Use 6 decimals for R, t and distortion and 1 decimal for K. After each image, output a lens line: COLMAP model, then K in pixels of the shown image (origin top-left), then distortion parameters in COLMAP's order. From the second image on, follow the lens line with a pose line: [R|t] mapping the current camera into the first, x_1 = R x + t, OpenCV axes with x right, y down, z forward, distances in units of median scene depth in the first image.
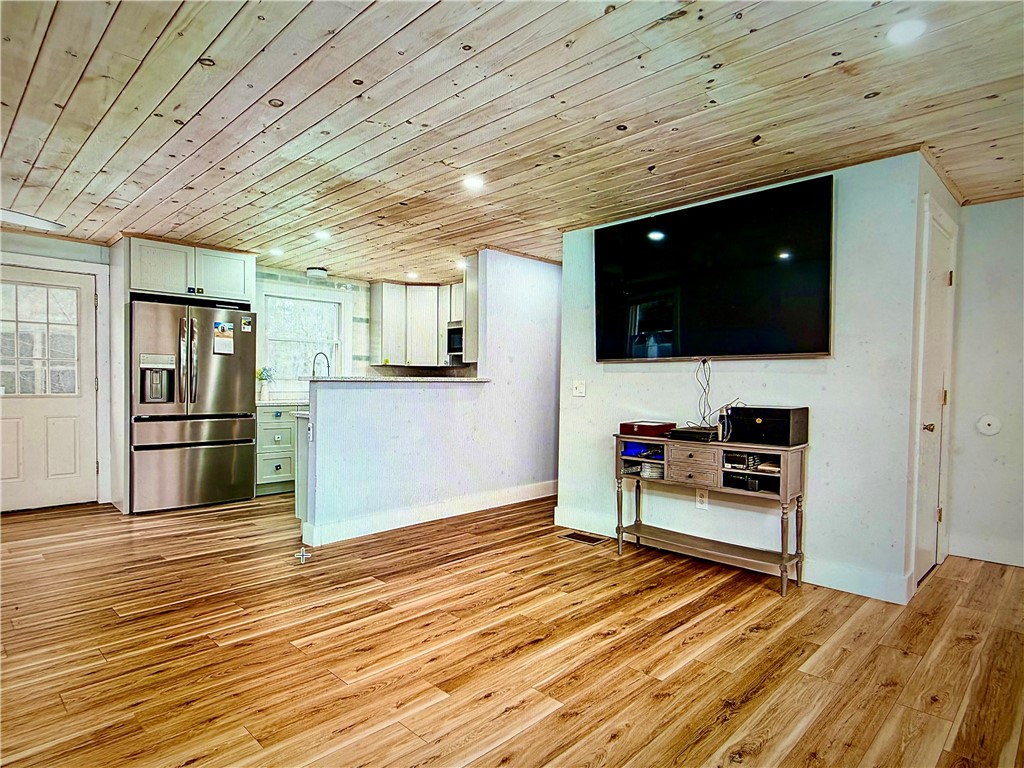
lens RADIAL K [[565.0, 0, 593.9], [0, 565.0, 395.1], [0, 0, 1]] dist [0.010160, -0.000448]
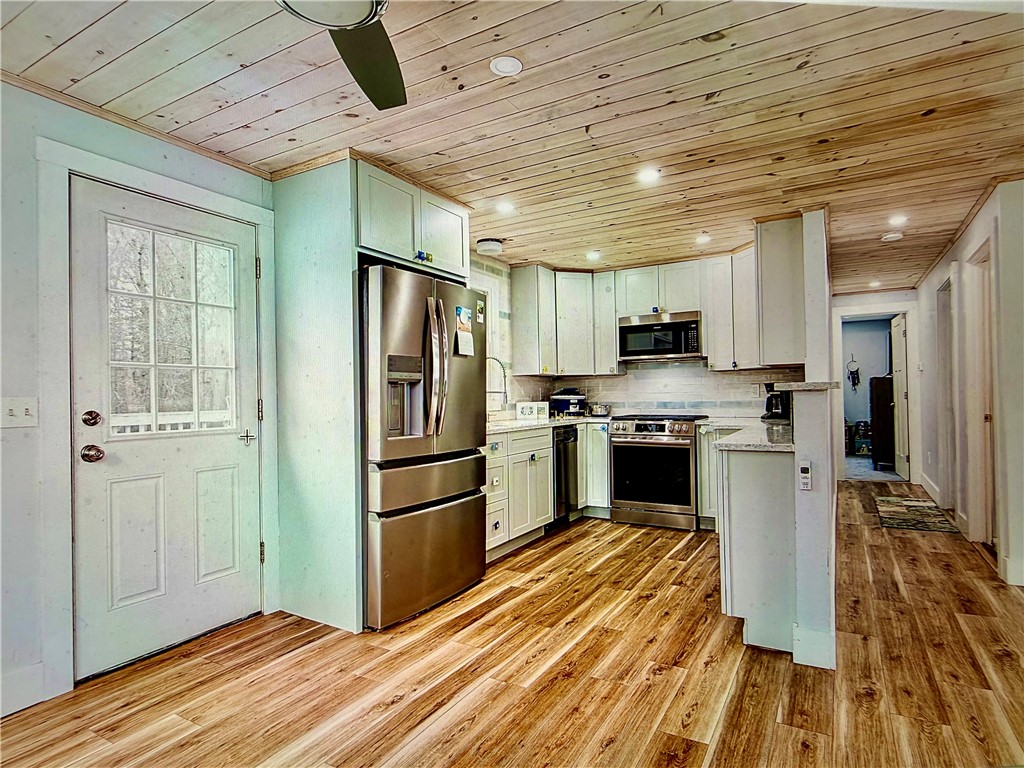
lens RADIAL K [[553.9, 0, 551.9], [0, 553.9, 391.9], [0, 0, 1]] dist [0.010798, -0.001530]
pose [[0.977663, -0.024821, 0.208708, -0.800588], [0.031297, 0.999124, -0.027783, -0.014116], [-0.207835, 0.033695, 0.977583, 0.430833]]
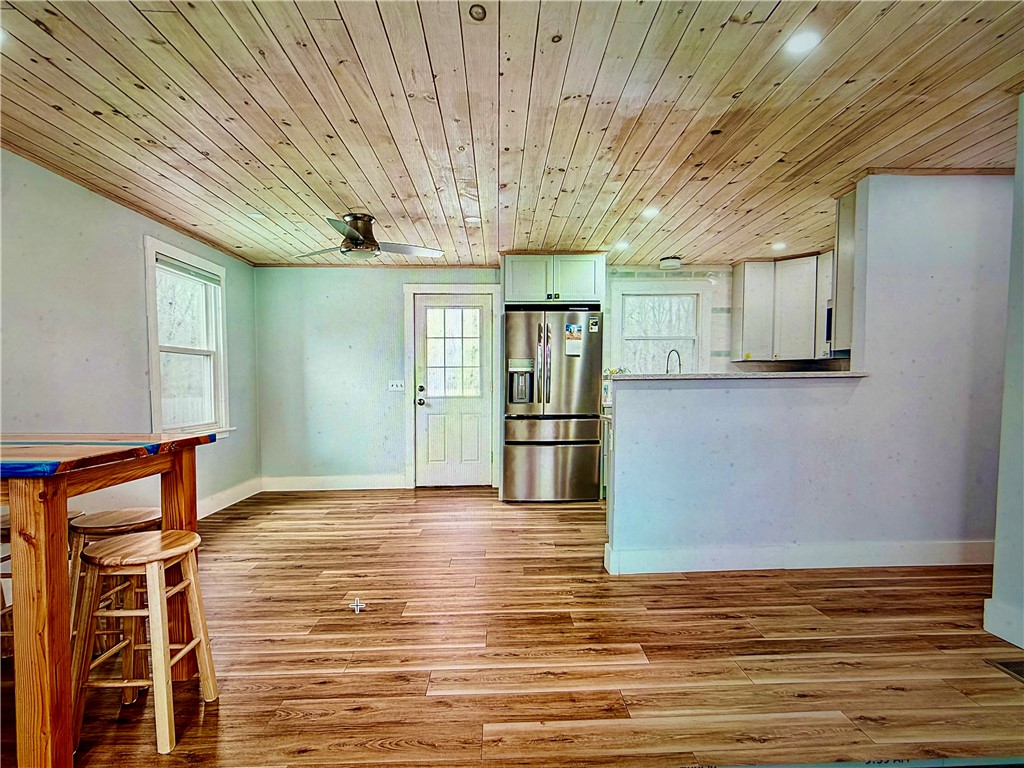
lens RADIAL K [[555.2, 0, 527.6], [0, 555.2, 409.5], [0, 0, 1]] dist [0.015915, -0.001662]
pose [[0.683717, 0.020355, -0.729463, 0.023517], [-0.001007, 0.999636, 0.026950, -0.003419], [0.729747, -0.017691, 0.683489, 0.303040]]
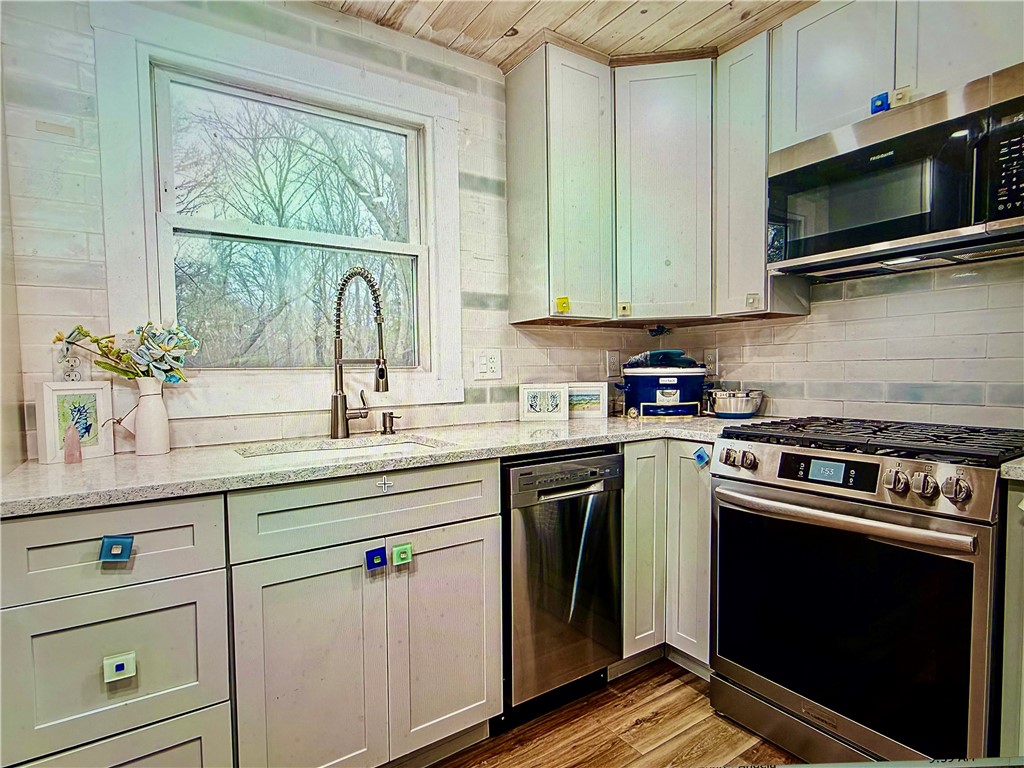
lens RADIAL K [[586.9, 0, 580.9], [0, 586.9, 386.1], [0, 0, 1]] dist [0.005925, 0.000028]
pose [[0.978035, -0.023030, -0.207163, -0.458305], [0.024058, 0.999708, 0.002447, -0.024418], [0.207046, -0.007377, 0.978303, 1.078832]]
